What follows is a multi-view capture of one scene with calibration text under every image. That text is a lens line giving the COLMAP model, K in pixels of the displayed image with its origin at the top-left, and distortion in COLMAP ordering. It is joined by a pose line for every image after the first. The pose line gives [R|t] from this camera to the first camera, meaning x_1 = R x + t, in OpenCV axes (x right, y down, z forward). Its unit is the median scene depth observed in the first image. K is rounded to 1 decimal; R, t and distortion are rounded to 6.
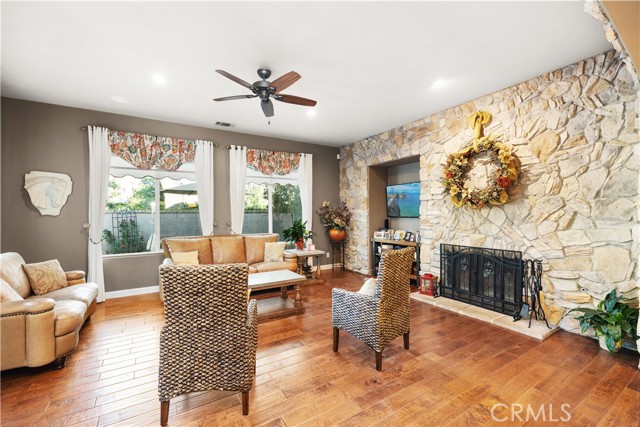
lens RADIAL K [[268.3, 0, 316.5], [0, 268.3, 212.9], [0, 0, 1]] dist [0.001293, -0.000064]
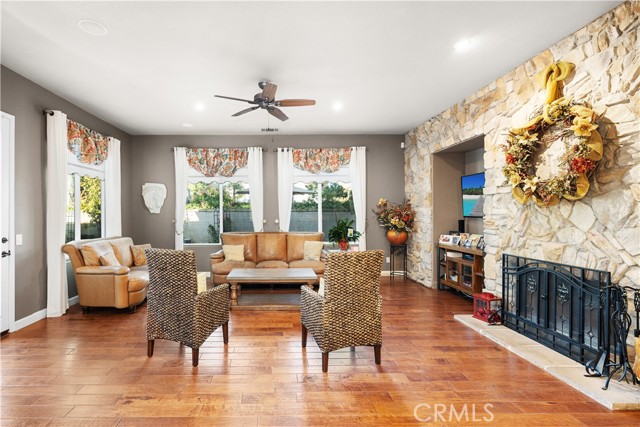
lens RADIAL K [[295.0, 0, 276.5], [0, 295.0, 212.9], [0, 0, 1]] dist [0.001747, -0.000366]
pose [[0.856604, 0.001438, -0.515972, 0.334196], [0.001257, 0.999987, 0.004874, -0.001141], [0.515973, -0.004824, 0.856591, -0.008735]]
